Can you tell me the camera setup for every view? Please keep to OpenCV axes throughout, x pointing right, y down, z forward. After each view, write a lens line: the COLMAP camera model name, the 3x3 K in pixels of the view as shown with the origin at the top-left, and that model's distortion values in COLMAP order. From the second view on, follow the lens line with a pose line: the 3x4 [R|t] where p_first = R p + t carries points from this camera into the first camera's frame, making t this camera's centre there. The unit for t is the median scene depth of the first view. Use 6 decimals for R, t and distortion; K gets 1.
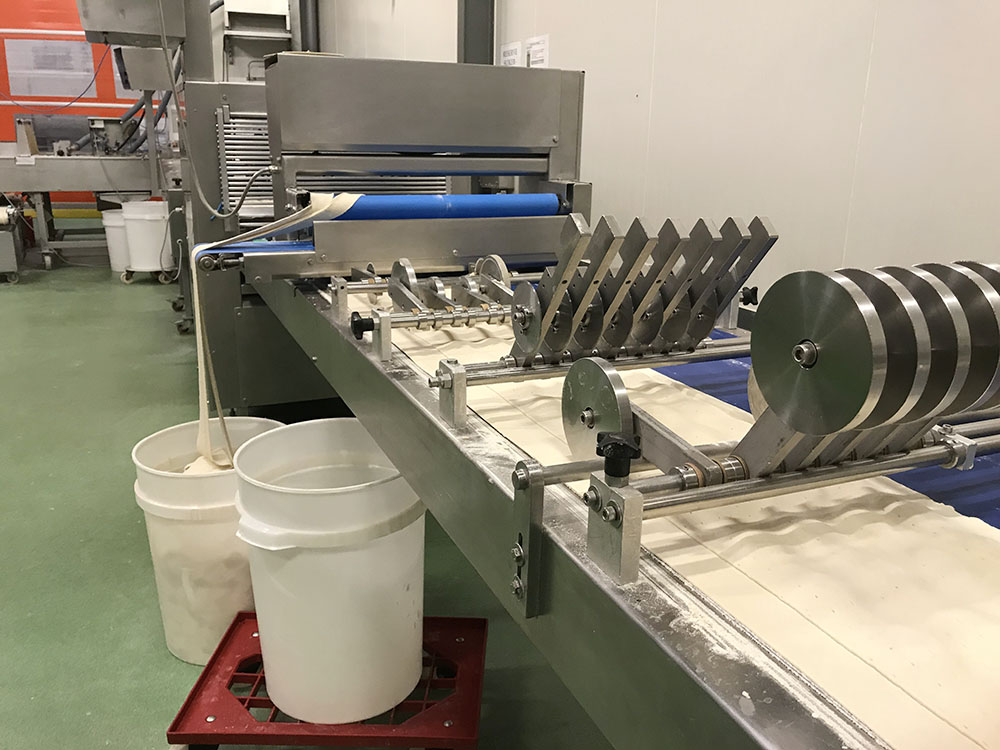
lens RADIAL K [[825.2, 0, 503.0], [0, 825.2, 373.8], [0, 0, 1]] dist [0.004467, 0.005074]
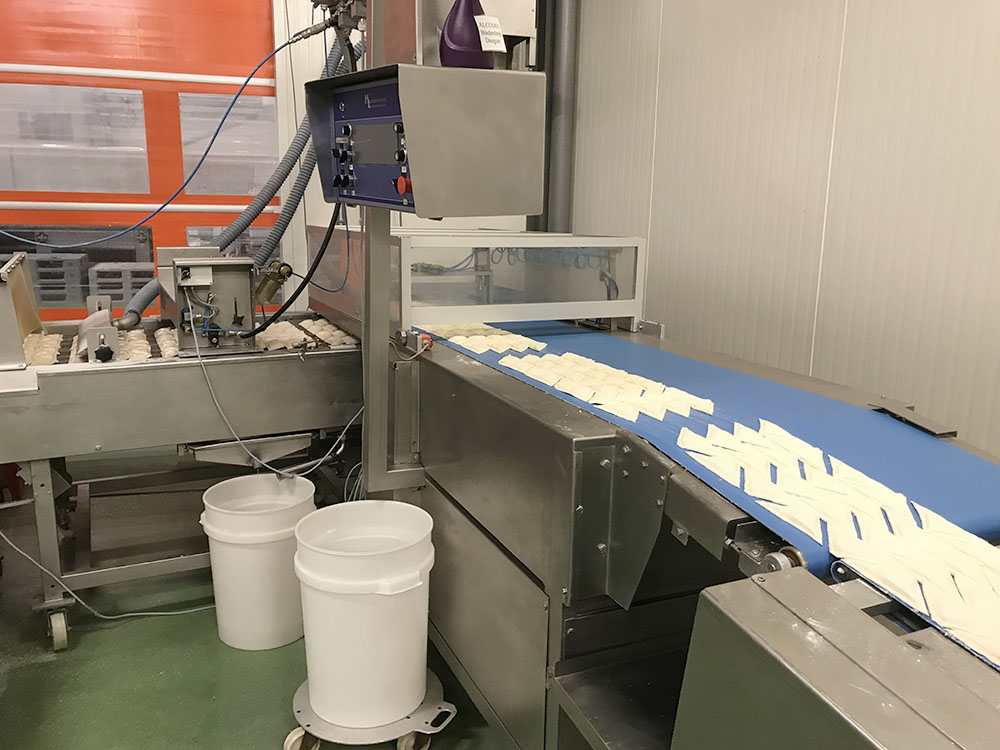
lens RADIAL K [[825.2, 0, 492.8], [0, 825.2, 371.1], [0, 0, 1]] dist [0.004467, 0.005074]
pose [[0.999729, -0.007038, 0.022204, -0.355967], [0.008741, 0.996948, -0.077572, -0.223681], [-0.021591, 0.077745, 0.996739, 0.602121]]
